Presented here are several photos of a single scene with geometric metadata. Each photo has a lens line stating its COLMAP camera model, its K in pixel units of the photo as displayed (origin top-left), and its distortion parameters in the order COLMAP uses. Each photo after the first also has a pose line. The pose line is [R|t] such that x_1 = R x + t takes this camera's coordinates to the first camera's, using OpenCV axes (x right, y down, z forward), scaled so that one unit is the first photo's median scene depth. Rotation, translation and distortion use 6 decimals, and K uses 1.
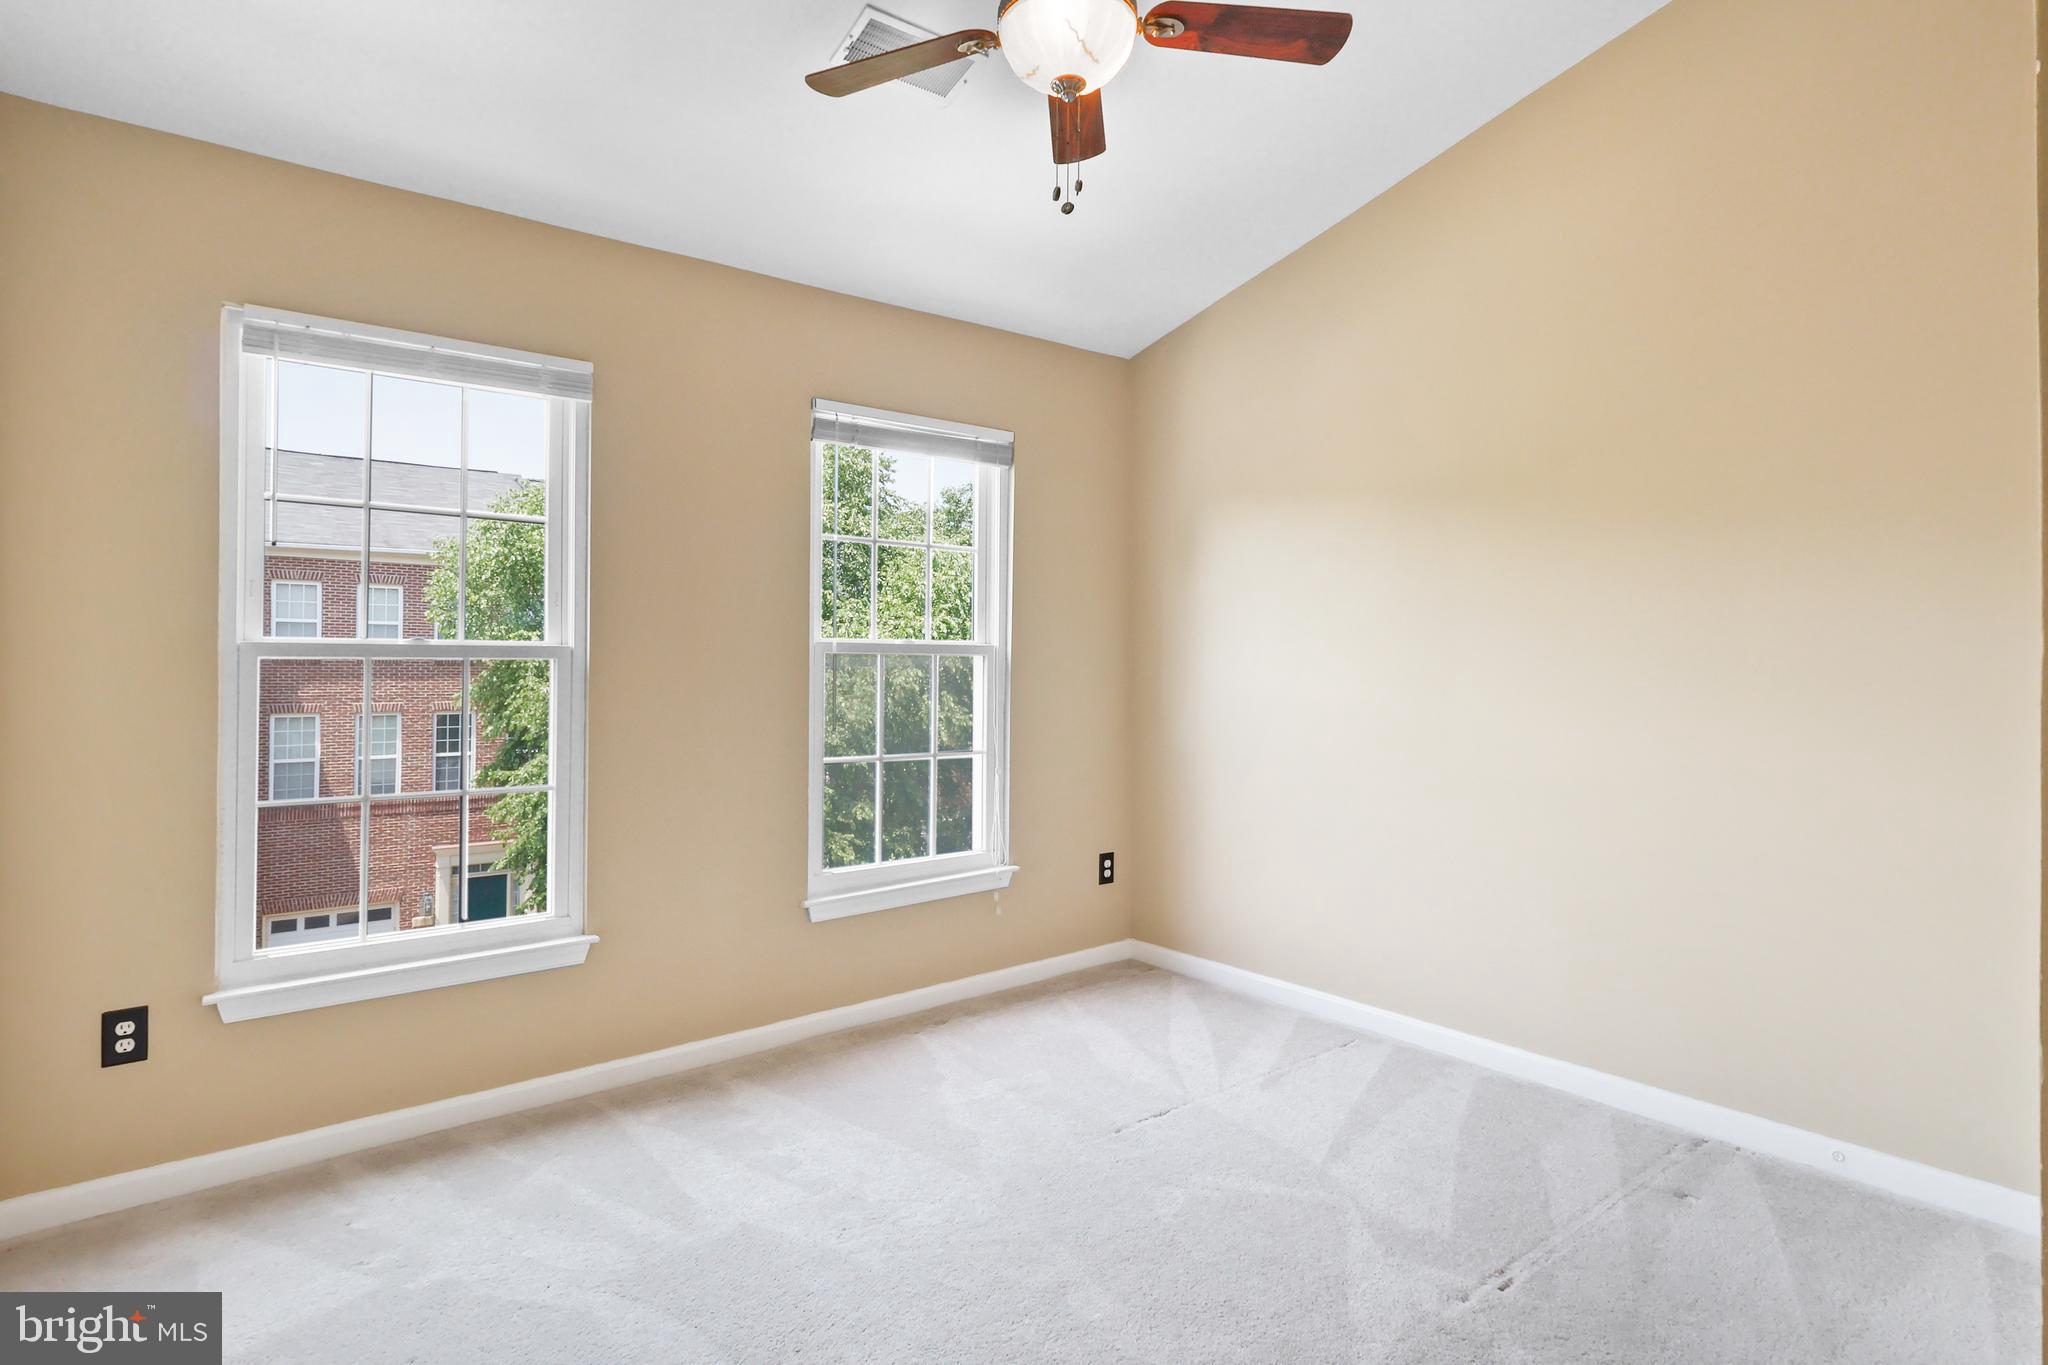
lens RADIAL K [[1048.8, 0, 1023.7], [0, 1048.8, 669.4], [0, 0, 1]] dist [0.033795, 0.000873]
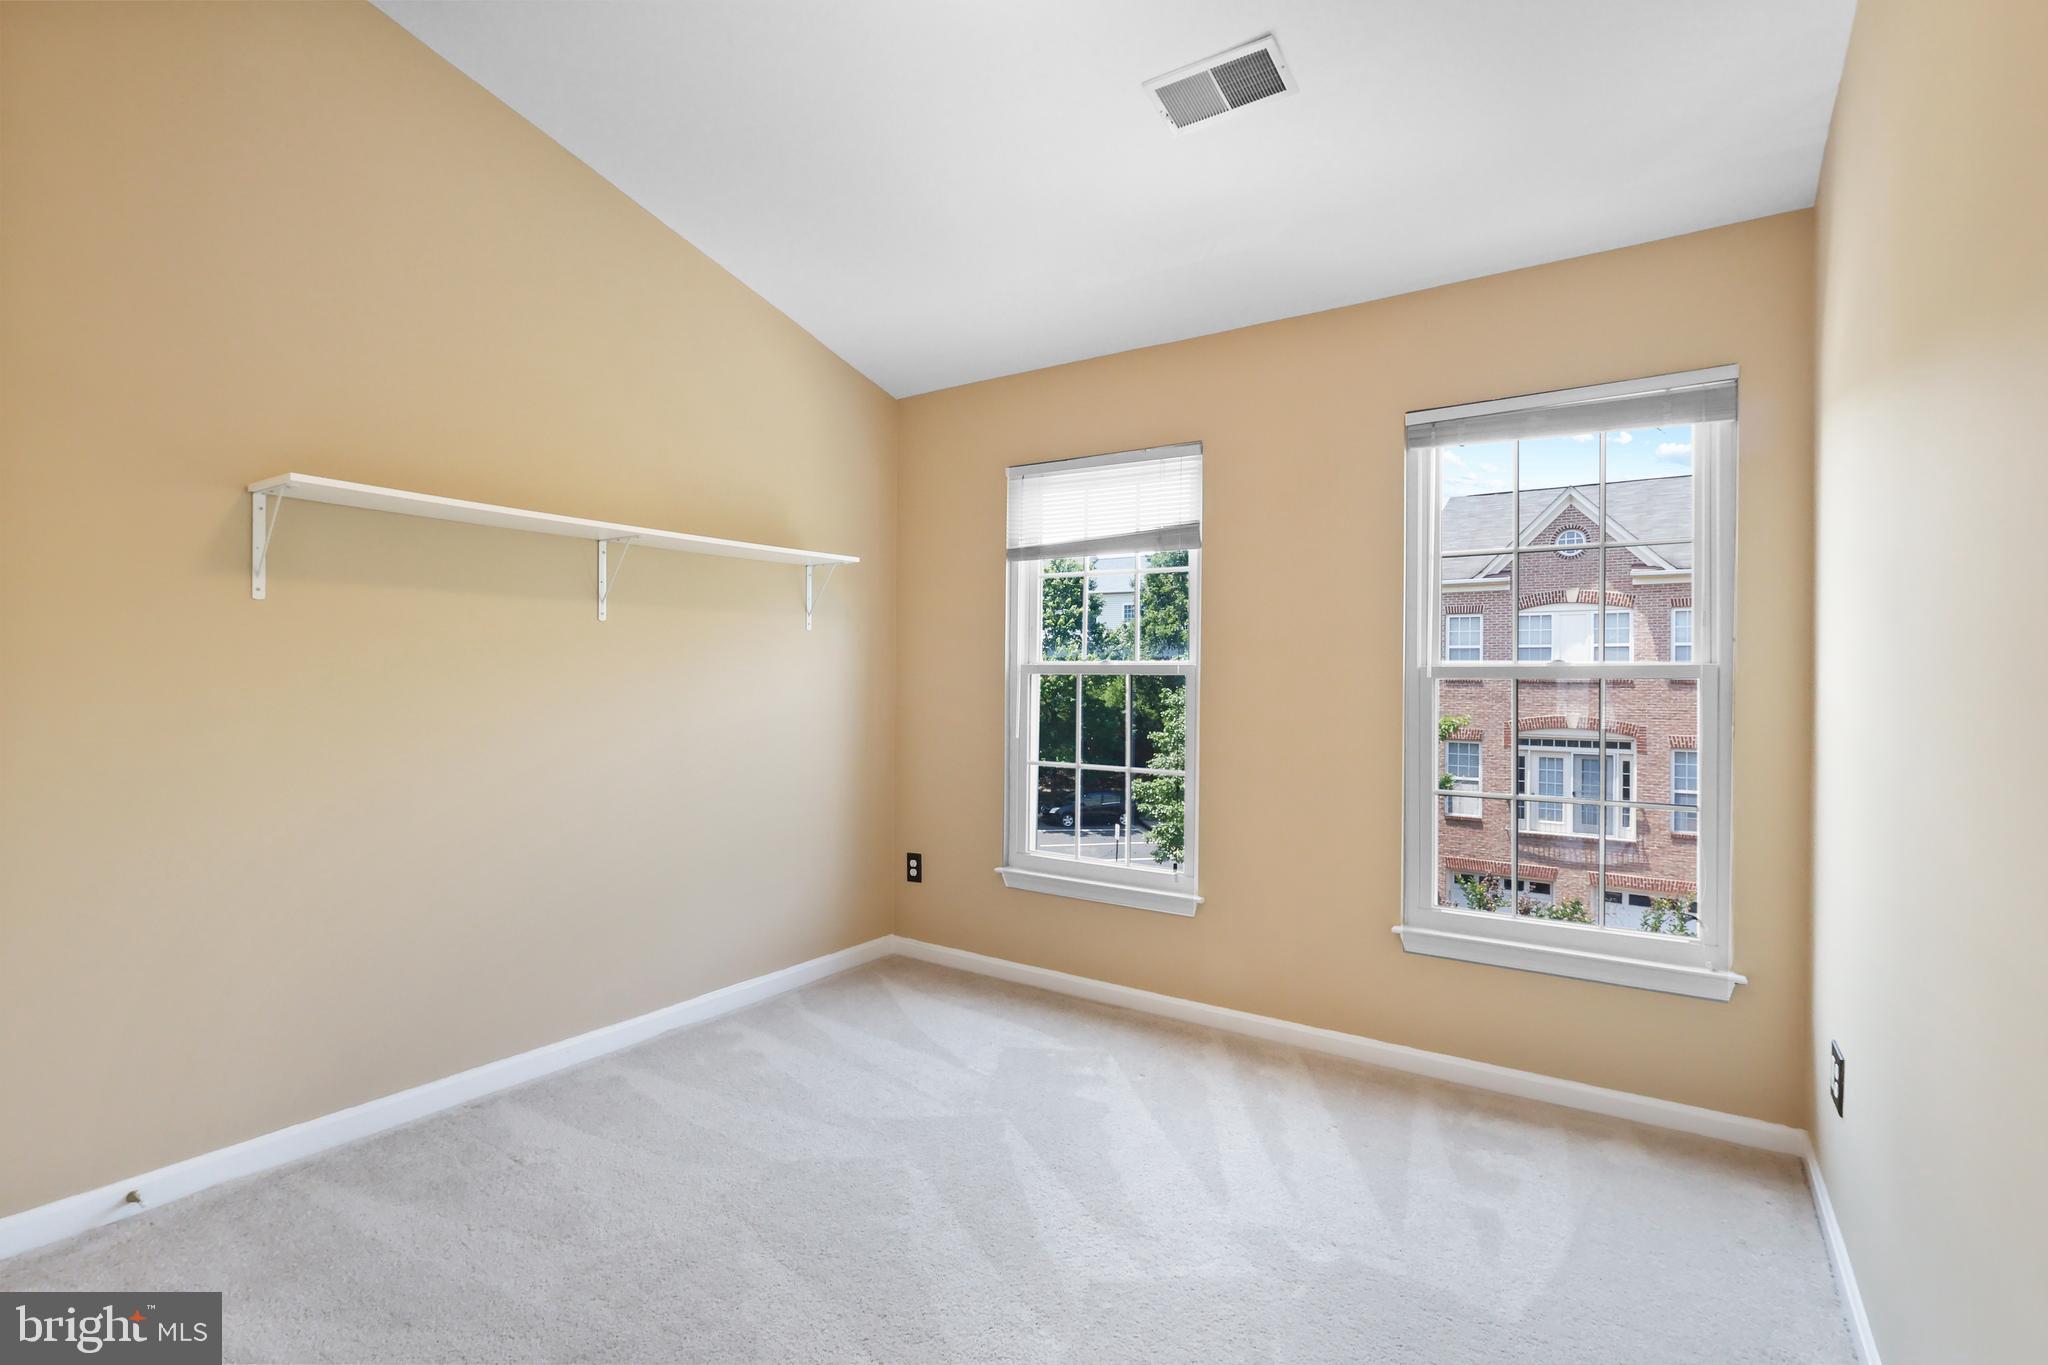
lens RADIAL K [[961.9, 0, 1022.4], [0, 961.9, 676.5], [0, 0, 1]] dist [-0.000913, -0.000029]
pose [[0.280937, 0.003552, -0.959720, 0.626933], [-0.014691, 0.999892, -0.000599, -0.007713], [0.959614, 0.014268, 0.280959, 0.476359]]
